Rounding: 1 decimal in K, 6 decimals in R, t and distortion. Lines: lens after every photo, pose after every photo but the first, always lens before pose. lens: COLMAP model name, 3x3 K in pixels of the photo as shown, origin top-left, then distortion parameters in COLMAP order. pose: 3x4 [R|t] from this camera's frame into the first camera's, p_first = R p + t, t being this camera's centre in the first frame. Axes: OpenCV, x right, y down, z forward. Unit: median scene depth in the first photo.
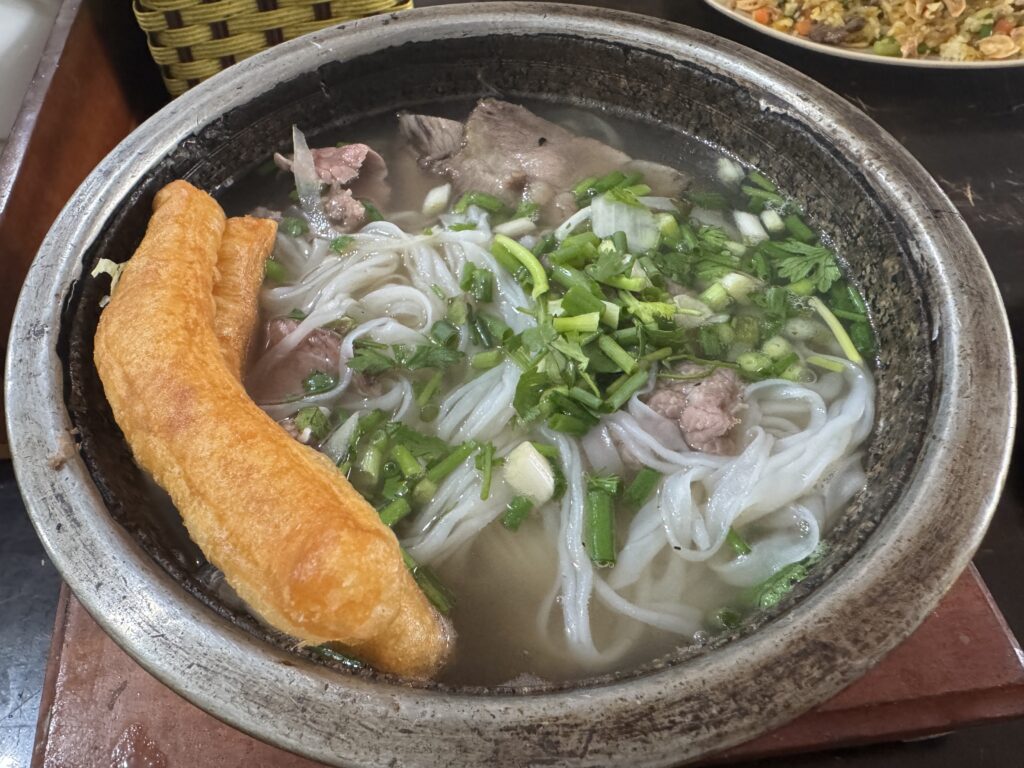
lens RADIAL K [[714.1, 0, 508.9], [0, 714.1, 385.7], [0, 0, 1]] dist [-0.027099, -0.001225]
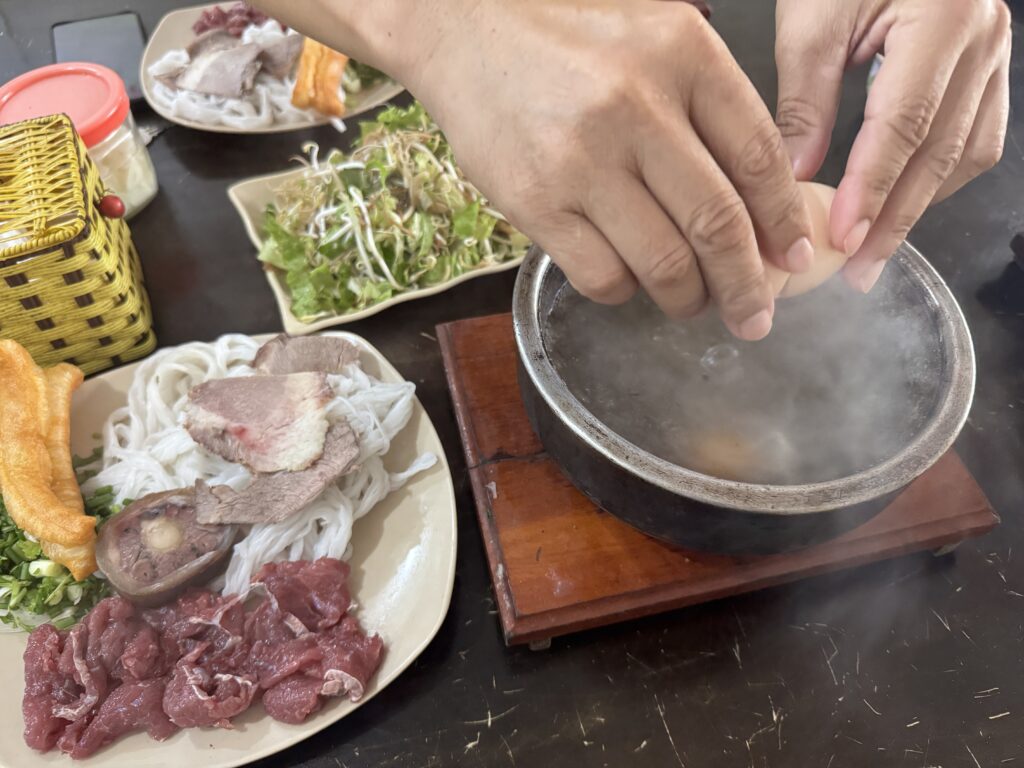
lens RADIAL K [[714.1, 0, 511.7], [0, 714.1, 384.8], [0, 0, 1]] dist [-0.027099, -0.001225]
pose [[0.994869, -0.049076, 0.088475, -1.226311], [0.048897, 0.998795, 0.004197, 0.002880], [-0.088575, 0.000151, 0.996070, -1.449182]]
